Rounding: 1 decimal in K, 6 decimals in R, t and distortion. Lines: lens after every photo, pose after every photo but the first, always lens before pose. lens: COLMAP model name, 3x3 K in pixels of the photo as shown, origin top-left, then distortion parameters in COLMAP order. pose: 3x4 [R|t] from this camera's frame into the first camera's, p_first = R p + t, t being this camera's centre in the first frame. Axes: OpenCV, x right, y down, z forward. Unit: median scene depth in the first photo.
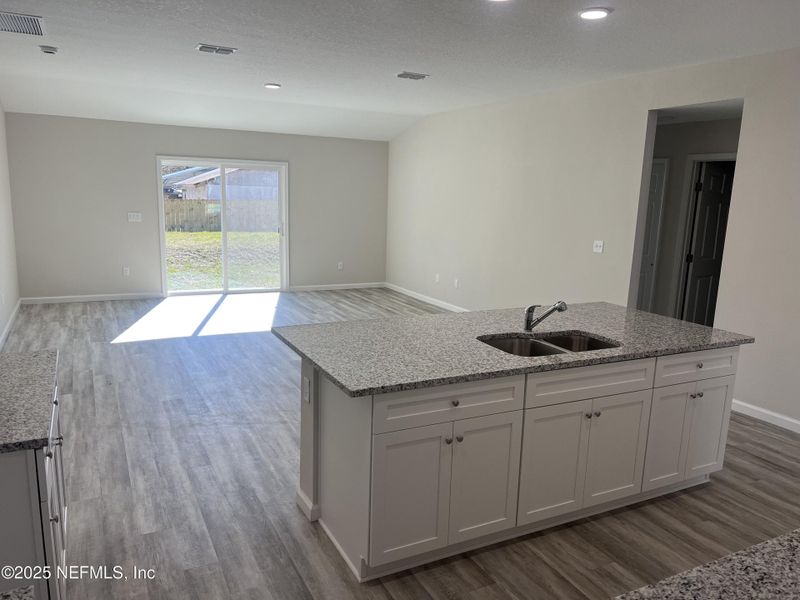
lens RADIAL K [[600.1, 0, 400.6], [0, 600.1, 311.3], [0, 0, 1]] dist [0.011165, 0.003382]
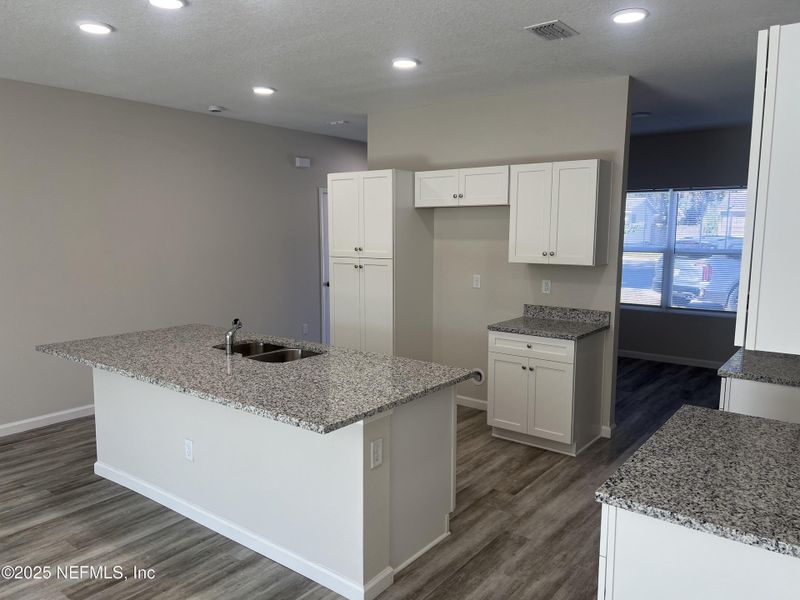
lens RADIAL K [[600.1, 0, 400.6], [0, 600.1, 311.3], [0, 0, 1]] dist [0.011165, 0.003382]
pose [[-0.421330, -0.162548, 0.892221, -0.392621], [0.163308, 0.954126, 0.250945, -0.119989], [-0.892082, 0.251438, -0.375457, 0.530591]]
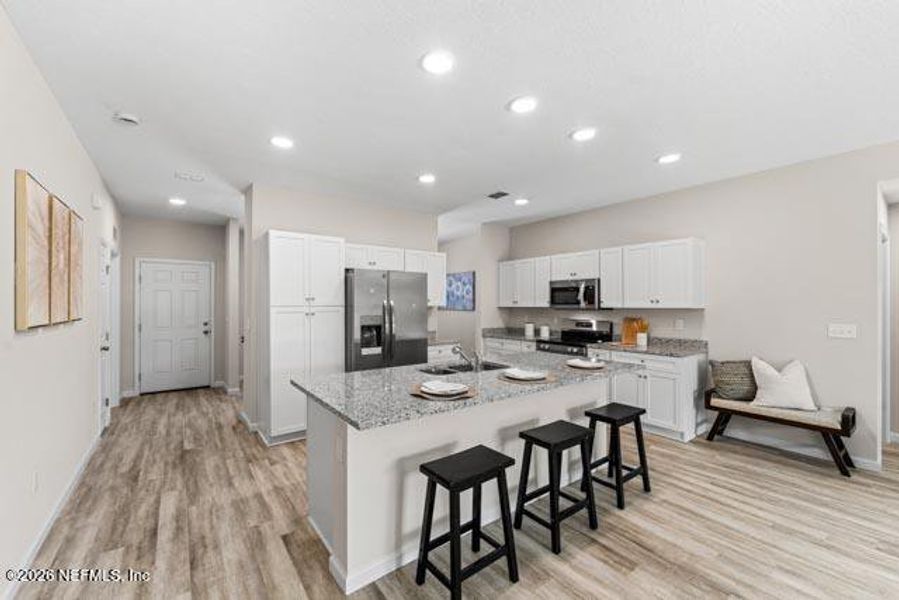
lens RADIAL K [[365.3, 0, 449.1], [0, 365.3, 303.5], [0, 0, 1]] dist [-0.001061, 0.000423]
pose [[-0.986562, -0.036762, -0.159198, 0.194220], [-0.066758, 0.980013, 0.187400, -0.121599], [0.149127, 0.195510, -0.969297, 0.825815]]
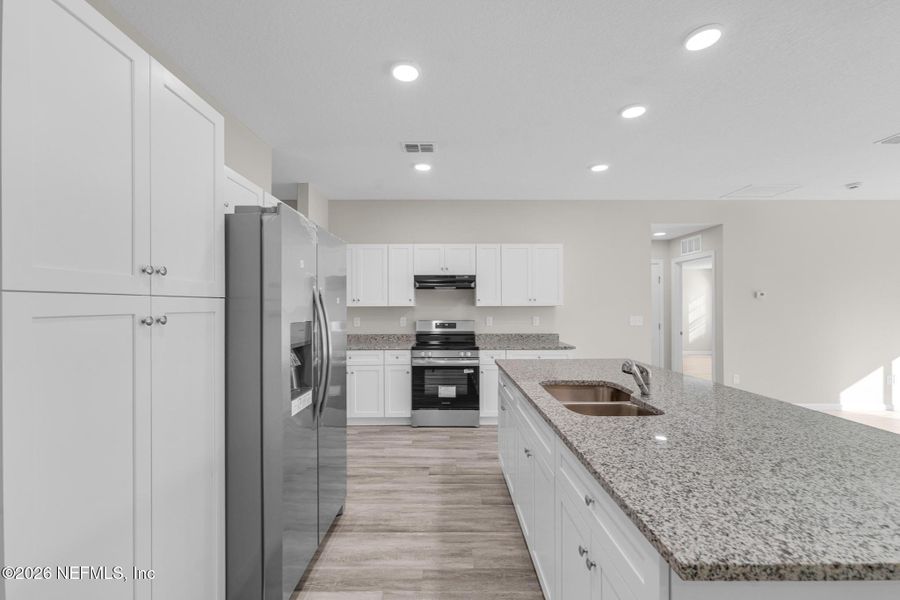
lens RADIAL K [[365.7, 0, 449.6], [0, 365.7, 303.5], [0, 0, 1]] dist [-0.001061, 0.000423]
pose [[-0.451694, -0.045603, -0.891007, 0.394726], [-0.191301, 0.980415, 0.046800, -0.032790], [0.871422, 0.191590, -0.451571, 0.464242]]
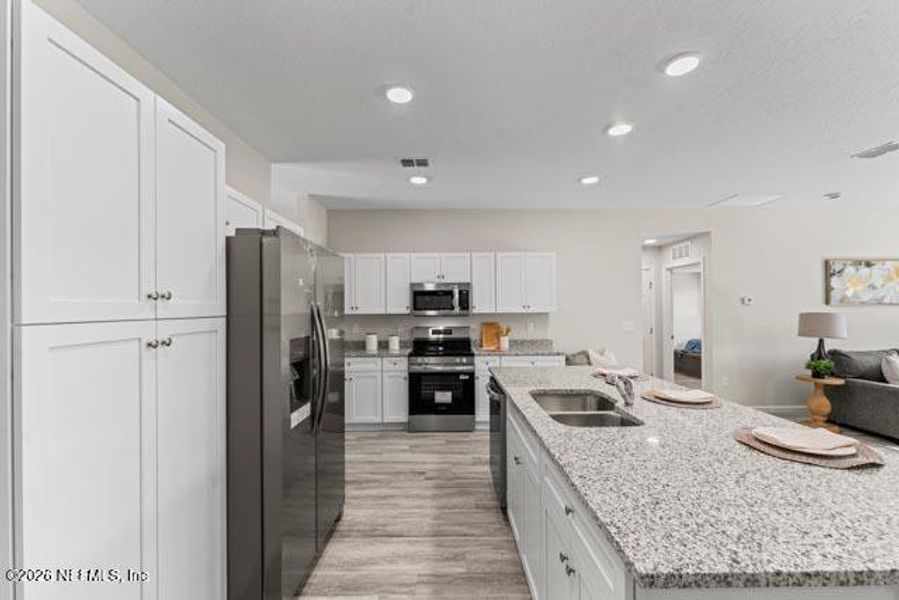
lens RADIAL K [[361.4, 0, 451.4], [0, 361.4, 303.7], [0, 0, 1]] dist [0.001164, -0.000404]
pose [[-0.444001, -0.048143, -0.894732, 0.400974], [-0.187507, 0.981439, 0.040240, -0.043152], [0.876188, 0.185635, -0.444786, 0.470363]]
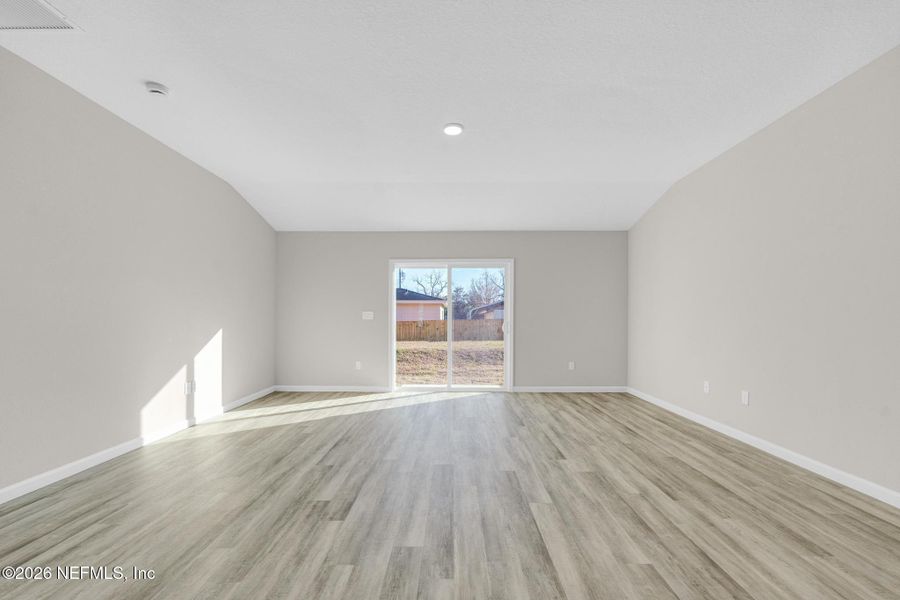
lens RADIAL K [[370.2, 0, 452.3], [0, 370.2, 320.5], [0, 0, 1]] dist [0.000909, 0.000215]
pose [[0.884465, -0.028488, -0.465736, 0.003391], [-0.065669, 0.980601, -0.184689, -0.039169], [0.461963, 0.193935, 0.865436, 0.587765]]
